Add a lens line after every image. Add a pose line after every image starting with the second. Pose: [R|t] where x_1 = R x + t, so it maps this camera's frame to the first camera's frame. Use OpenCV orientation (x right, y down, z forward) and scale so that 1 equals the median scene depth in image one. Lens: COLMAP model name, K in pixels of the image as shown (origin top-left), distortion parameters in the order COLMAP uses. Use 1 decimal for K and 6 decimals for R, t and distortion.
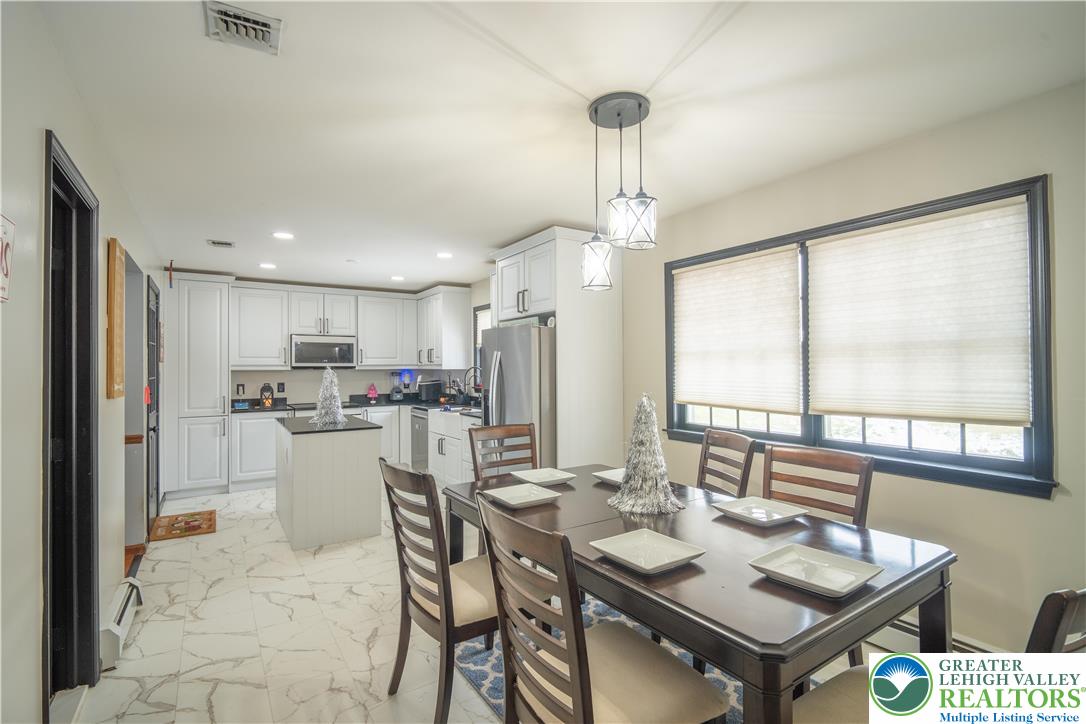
lens RADIAL K [[501.6, 0, 540.1], [0, 501.6, 360.6], [0, 0, 1]] dist [0.003572, -0.000683]
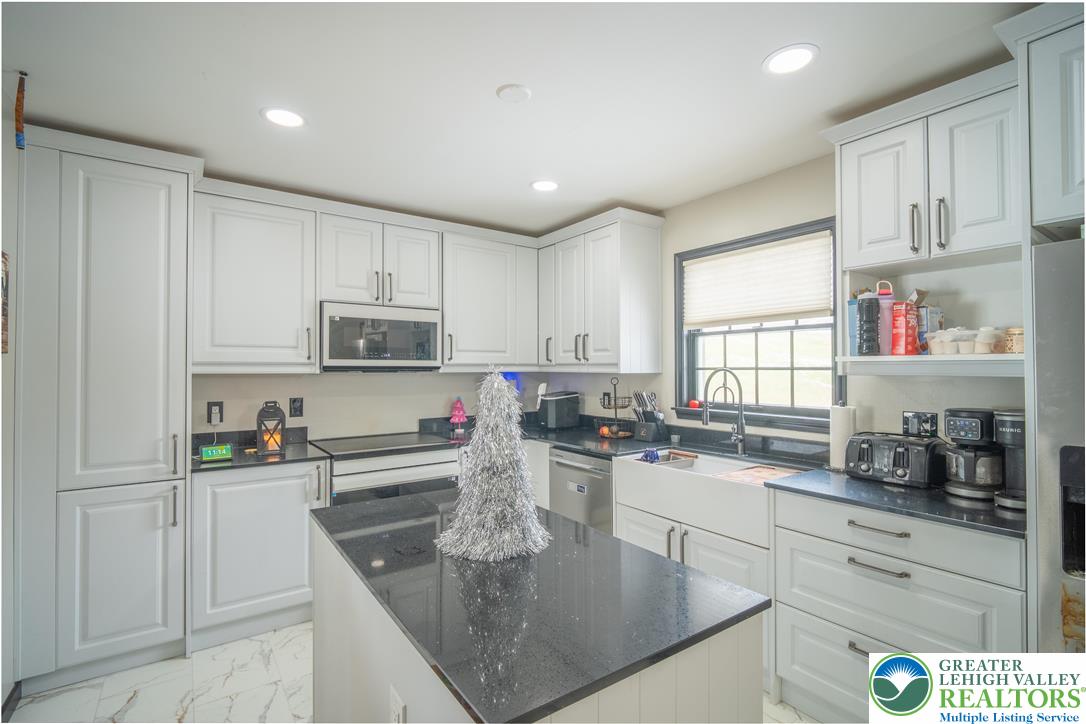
lens RADIAL K [[501.6, 0, 541.9], [0, 501.6, 358.2], [0, 0, 1]] dist [0.003572, -0.000683]
pose [[0.999263, 0.007149, 0.037705, -0.296608], [-0.007261, 0.999970, 0.002814, 0.001013], [-0.037684, -0.003086, 0.999285, 0.498721]]
